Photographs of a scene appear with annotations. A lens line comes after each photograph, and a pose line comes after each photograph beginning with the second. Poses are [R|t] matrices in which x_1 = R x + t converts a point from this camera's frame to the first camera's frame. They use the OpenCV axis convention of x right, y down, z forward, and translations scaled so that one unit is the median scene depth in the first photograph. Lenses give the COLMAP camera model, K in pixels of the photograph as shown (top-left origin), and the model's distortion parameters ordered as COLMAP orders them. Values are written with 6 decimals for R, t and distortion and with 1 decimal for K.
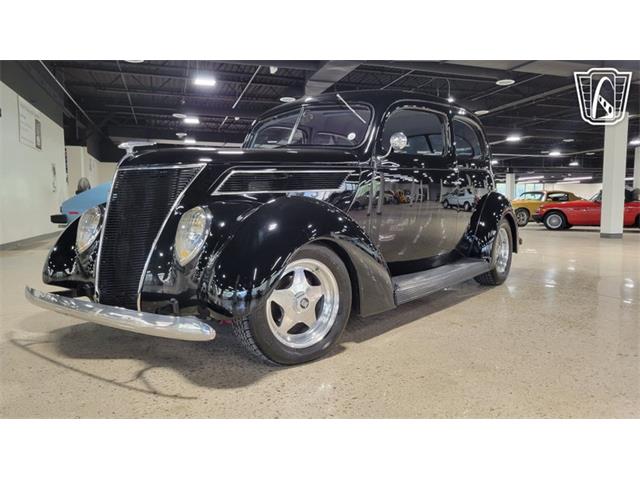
lens RADIAL K [[492.3, 0, 322.3], [0, 492.3, 243.9], [0, 0, 1]] dist [0.056433, -0.037975]
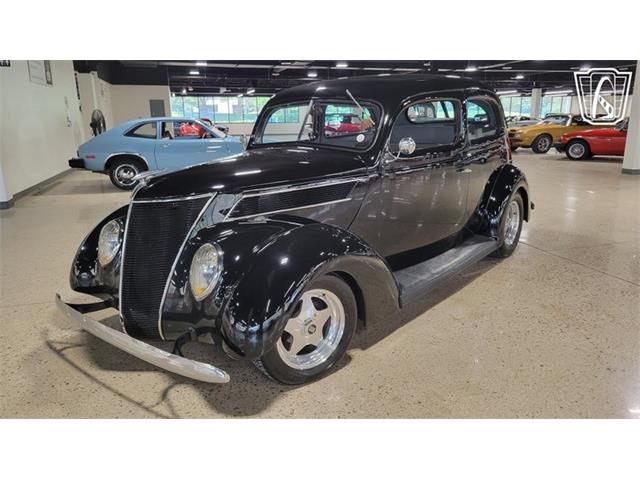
lens RADIAL K [[492.3, 0, 322.9], [0, 492.3, 238.6], [0, 0, 1]] dist [0.056433, -0.037975]
pose [[0.999494, 0.002870, -0.031678, 0.017910], [0.002122, 0.987687, 0.156430, -0.211693], [0.031736, -0.156418, 0.987181, -0.028017]]
